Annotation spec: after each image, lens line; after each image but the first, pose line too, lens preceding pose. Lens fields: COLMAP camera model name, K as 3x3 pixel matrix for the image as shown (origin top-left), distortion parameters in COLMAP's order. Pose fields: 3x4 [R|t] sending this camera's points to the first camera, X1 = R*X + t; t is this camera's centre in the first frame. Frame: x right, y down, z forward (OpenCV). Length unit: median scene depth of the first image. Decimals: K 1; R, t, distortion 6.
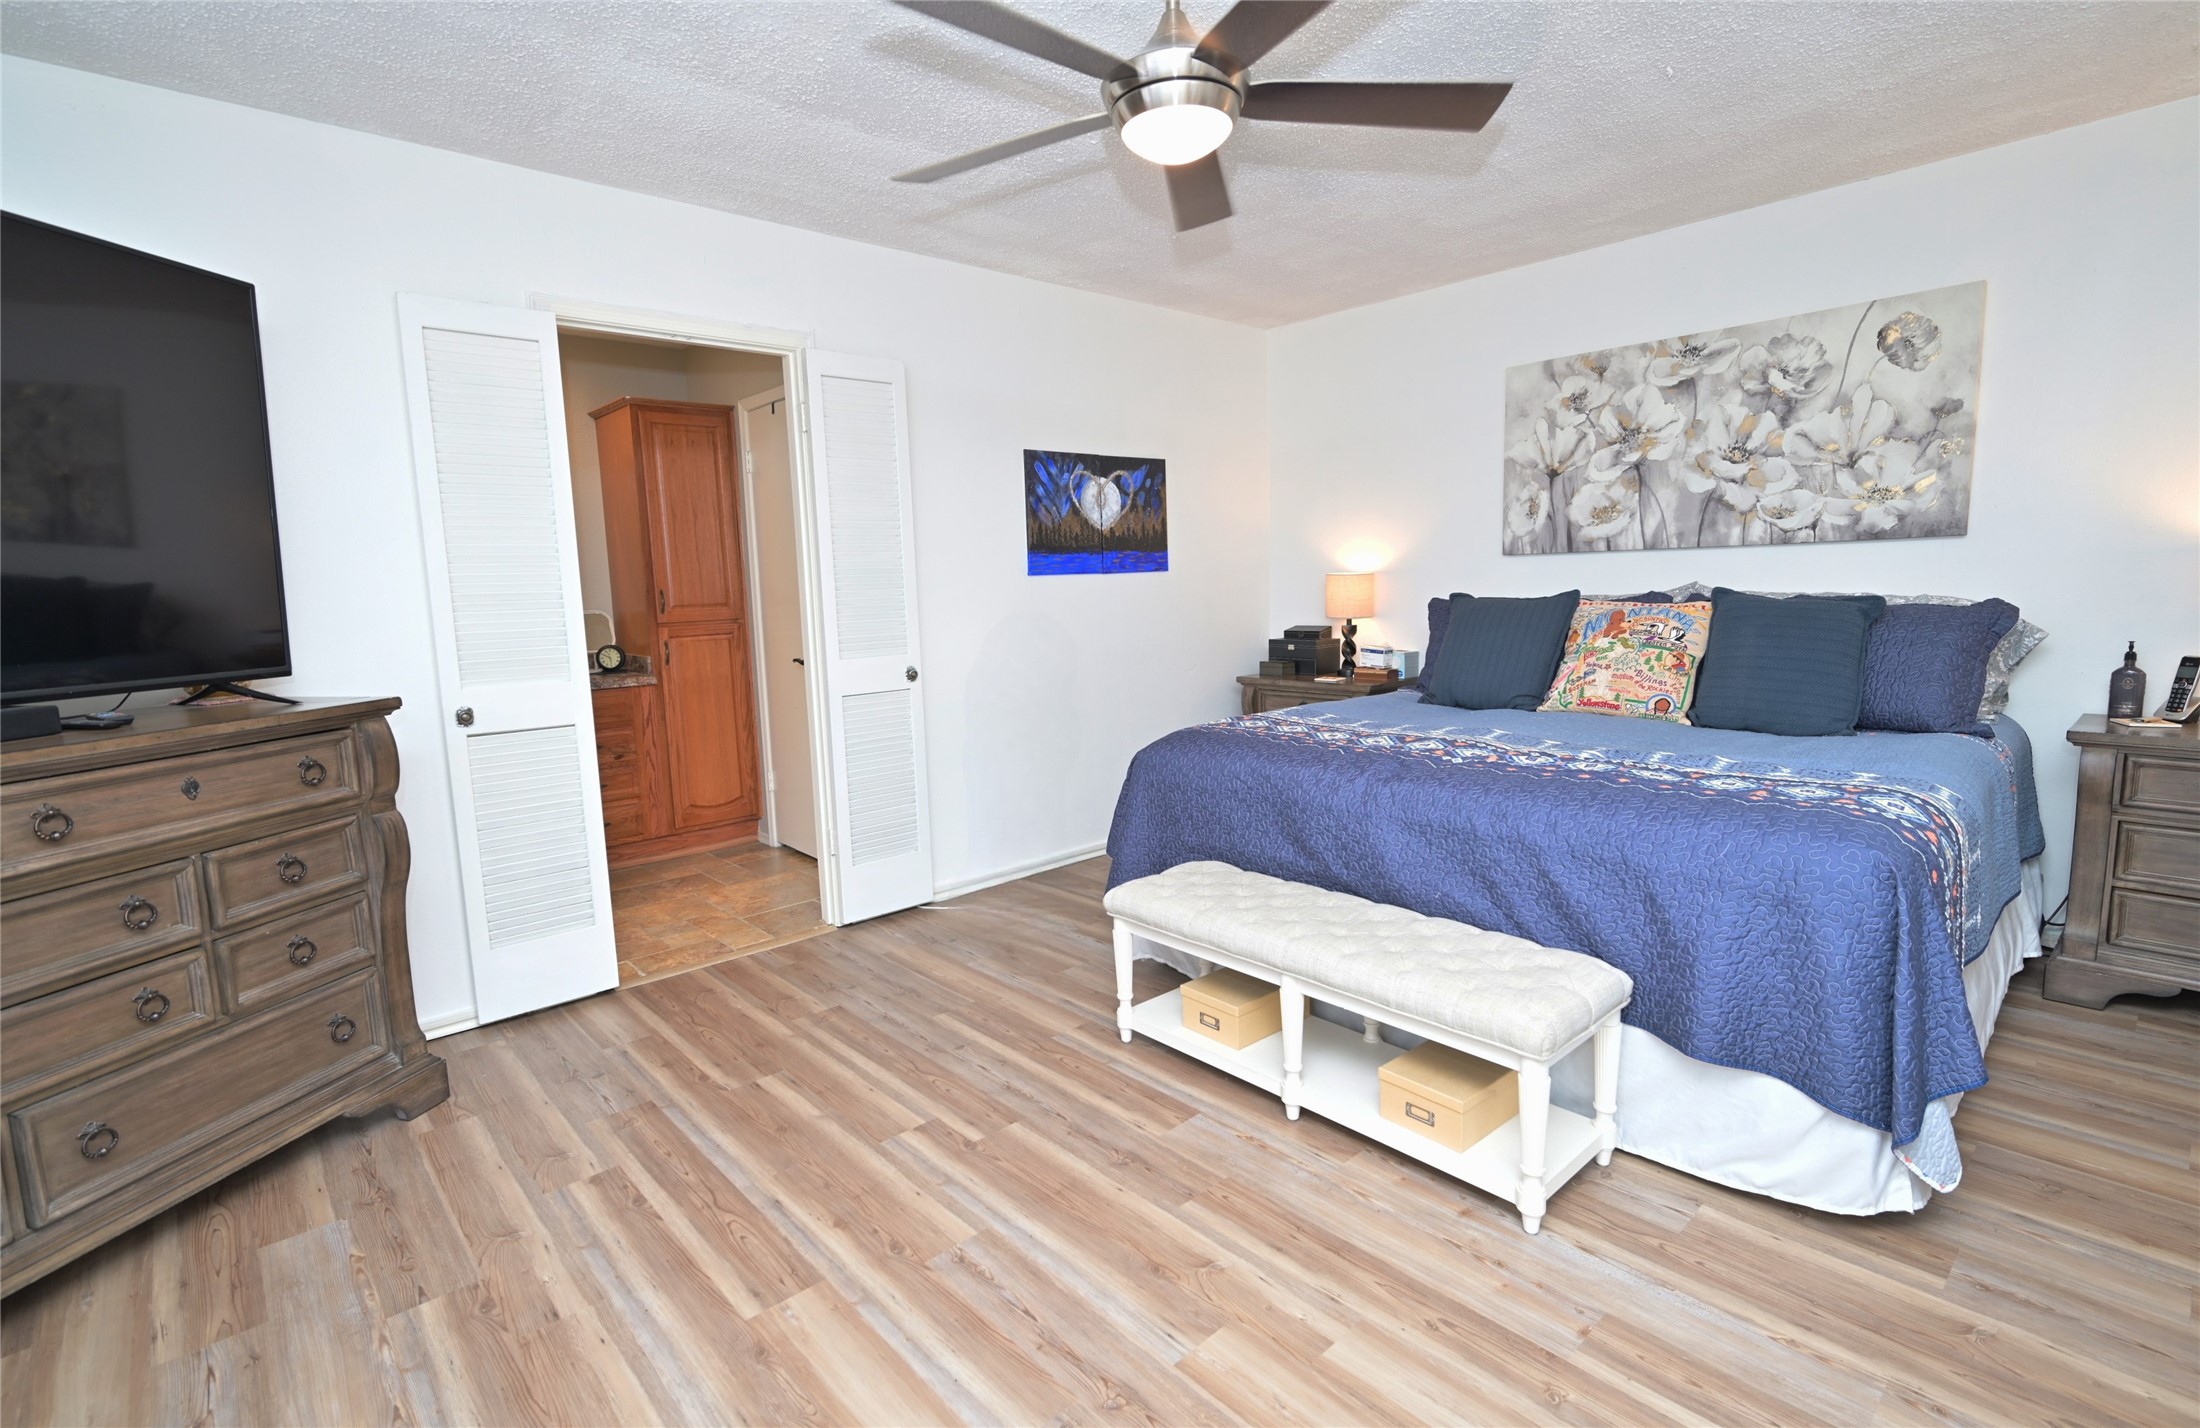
lens RADIAL K [[1017.5, 0, 1100.0], [0, 1017.5, 714.0], [0, 0, 1]] dist [0.000437, -0.000417]
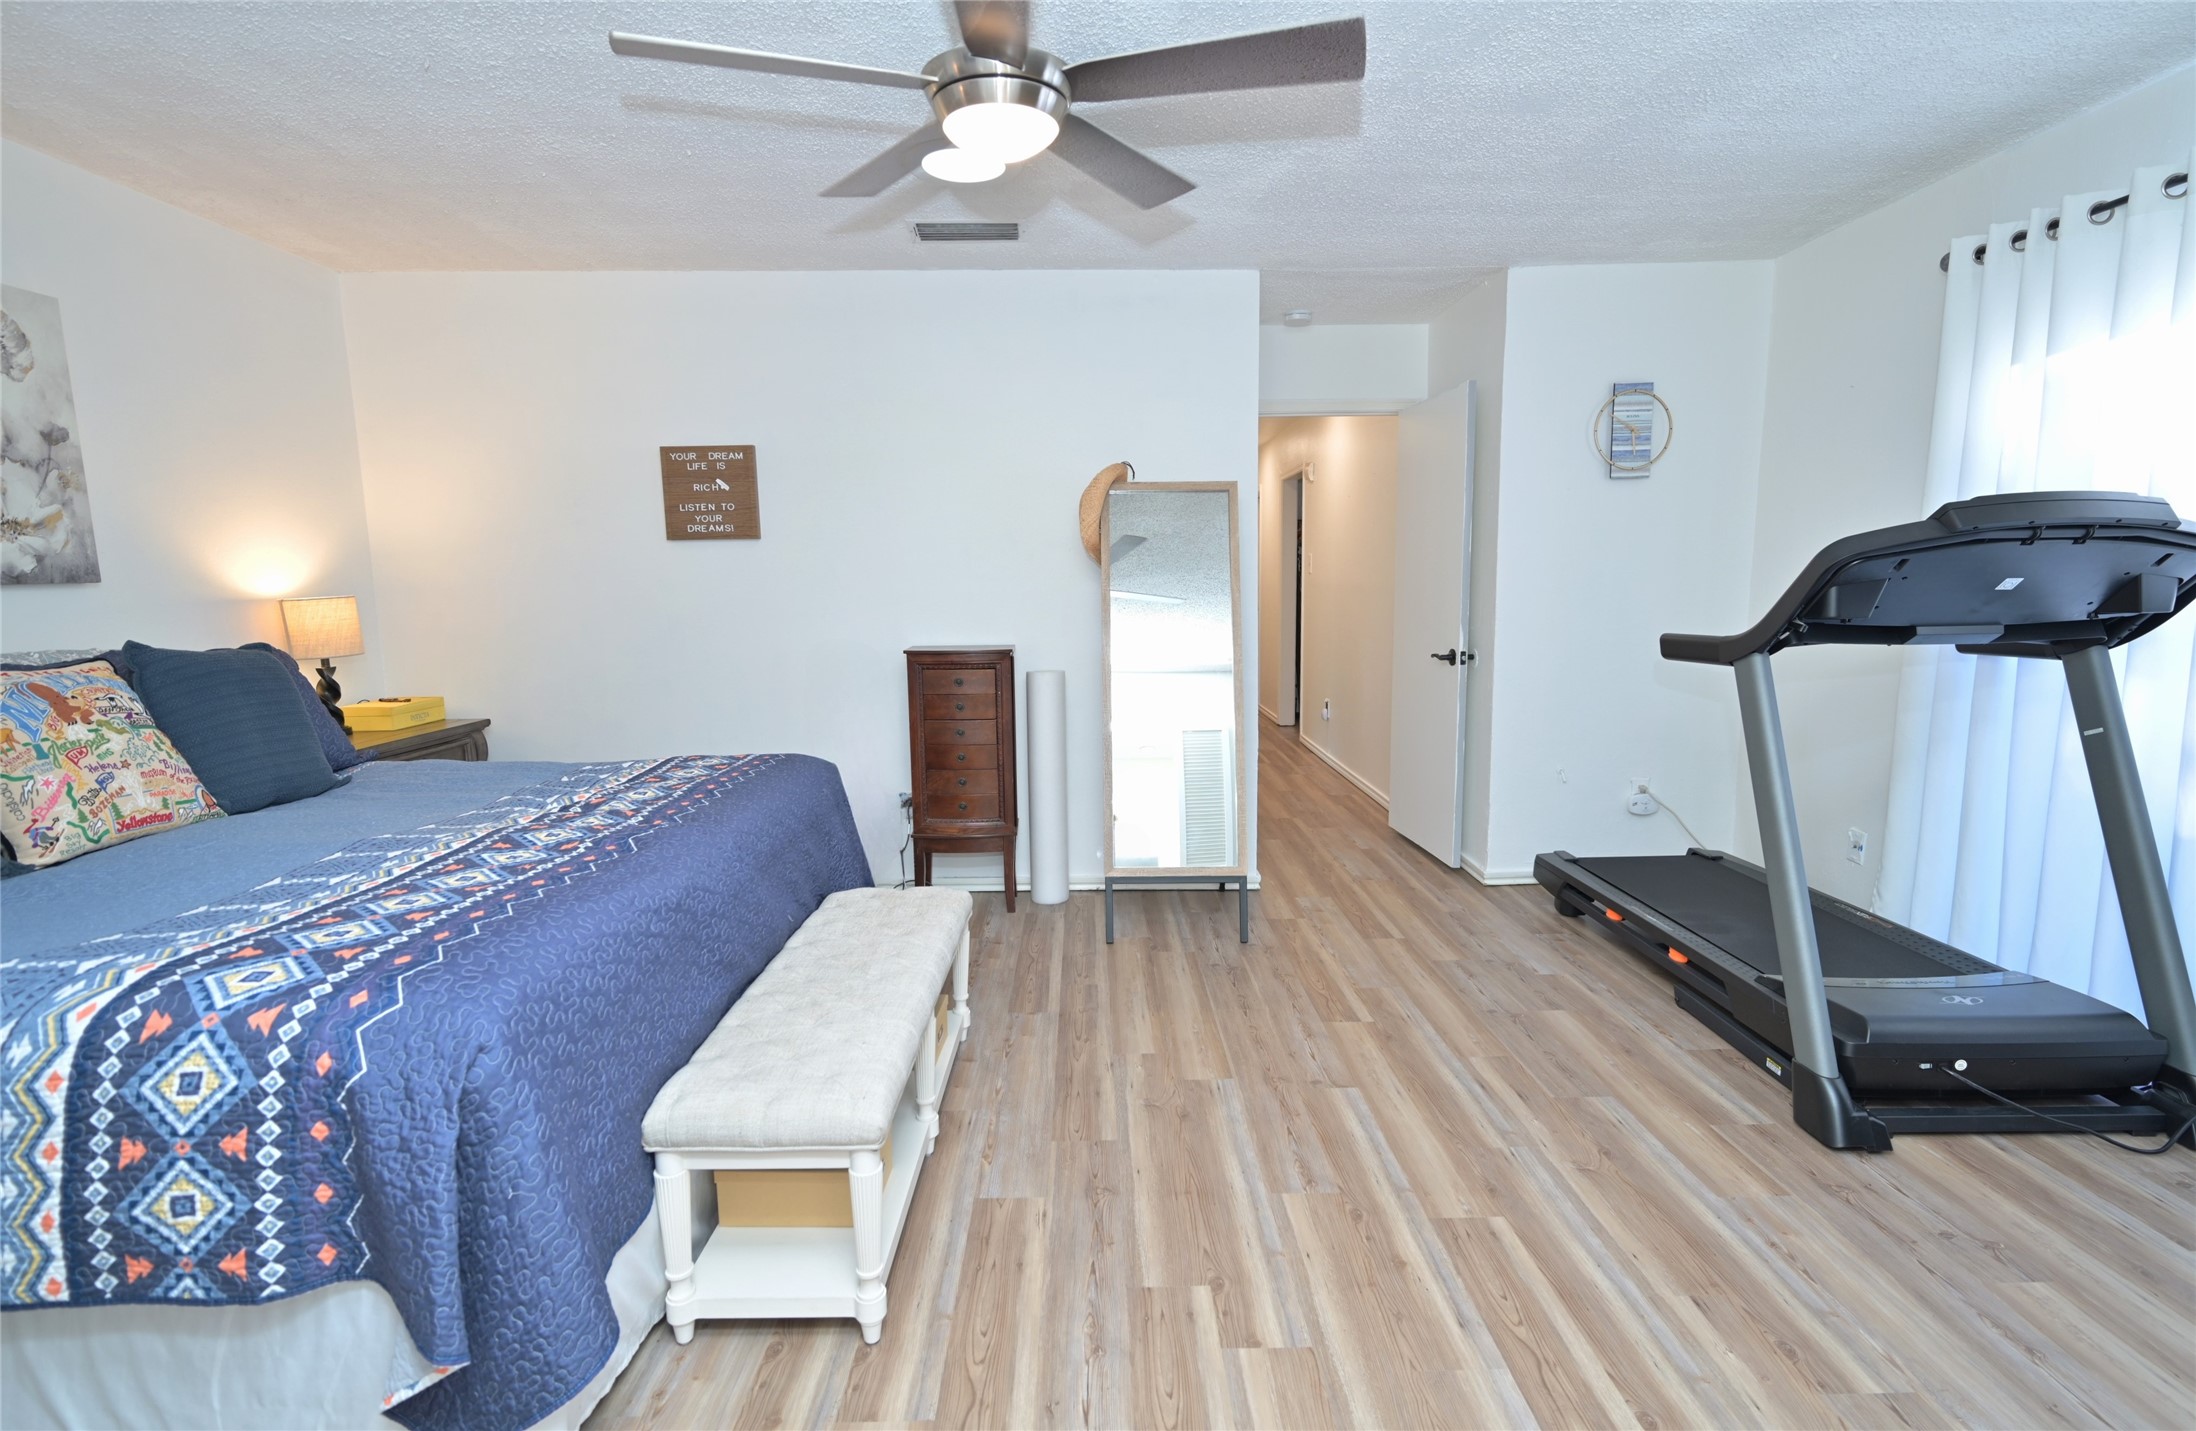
lens RADIAL K [[1015.7, 0, 1098.0], [0, 1015.7, 715.5], [0, 0, 1]] dist [0.000437, -0.000417]
pose [[-0.745273, -0.049003, 0.664956, -0.371736], [0.126162, 0.968916, 0.212804, -0.128981], [-0.654714, 0.242489, -0.715925, 0.994291]]
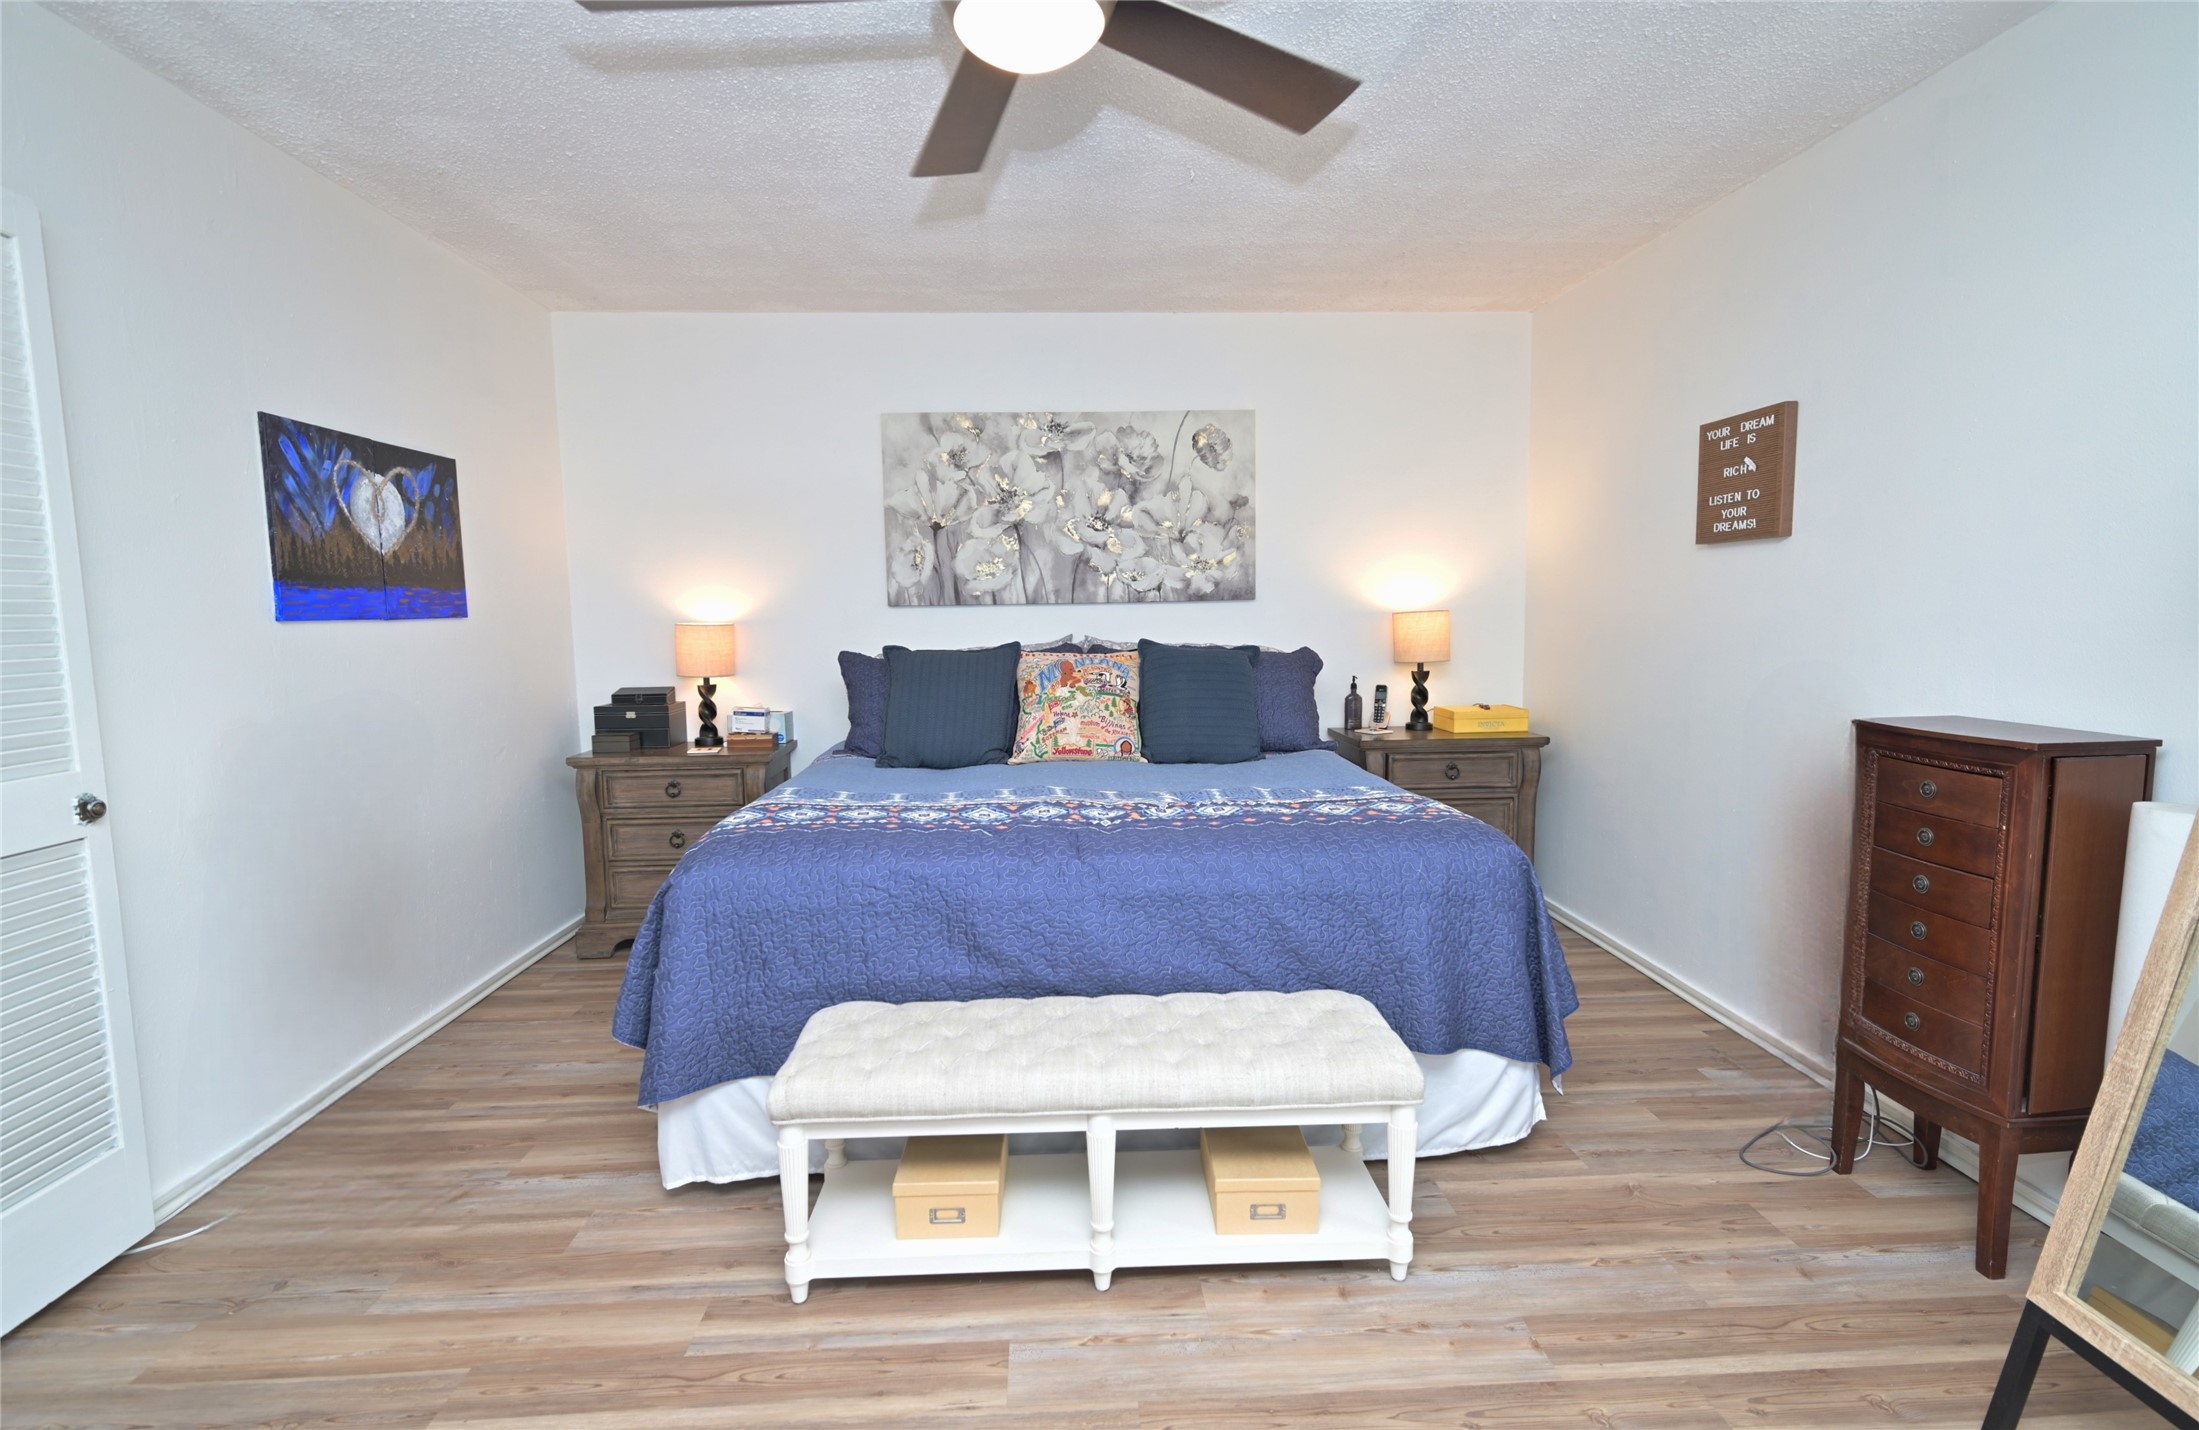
lens RADIAL K [[1017.1, 0, 1099.5], [0, 1017.1, 715.0], [0, 0, 1]] dist [0.000437, -0.000417]
pose [[0.633146, -0.058945, 0.771785, -0.275975], [0.097787, 0.995198, -0.004213, -0.037273], [-0.767831, 0.078138, 0.635870, 0.299271]]
